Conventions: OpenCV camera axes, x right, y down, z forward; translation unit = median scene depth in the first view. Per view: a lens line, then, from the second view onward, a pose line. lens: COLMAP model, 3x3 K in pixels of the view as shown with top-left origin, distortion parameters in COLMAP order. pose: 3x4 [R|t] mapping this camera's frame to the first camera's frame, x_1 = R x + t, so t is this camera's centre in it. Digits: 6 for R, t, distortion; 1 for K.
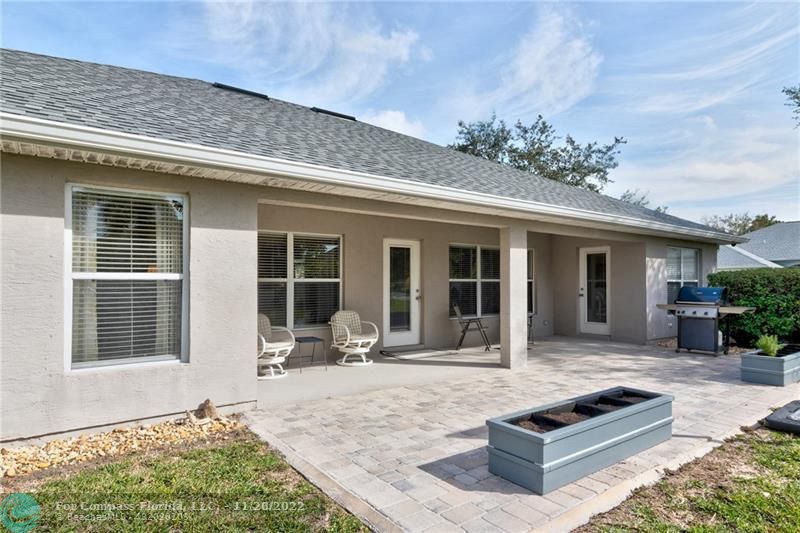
lens RADIAL K [[448.9, 0, 401.8], [0, 448.9, 283.4], [0, 0, 1]] dist [0.037491, 0.000466]
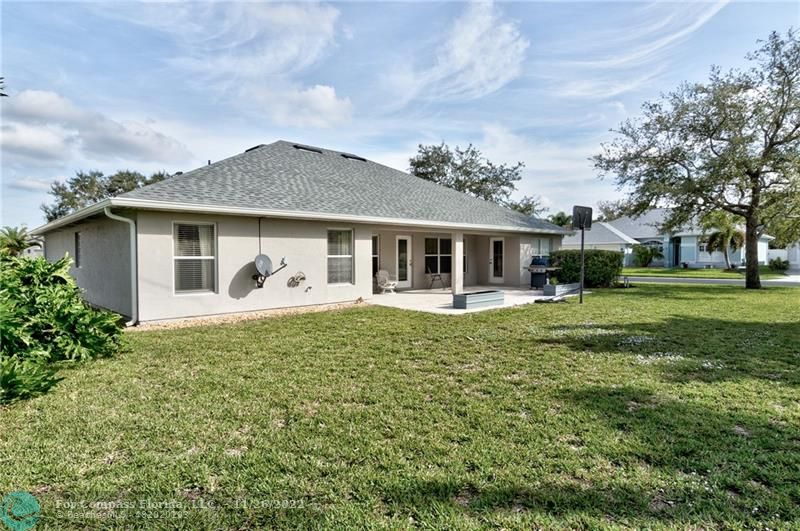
lens RADIAL K [[464.8, 0, 400.0], [0, 464.8, 265.5], [0, 0, 1]] dist [0.002606, -0.000012]
pose [[0.990044, -0.004148, 0.140696, -0.141626], [0.000610, 0.999683, 0.025182, -0.006978], [-0.140756, -0.024845, 0.989733, -0.490477]]
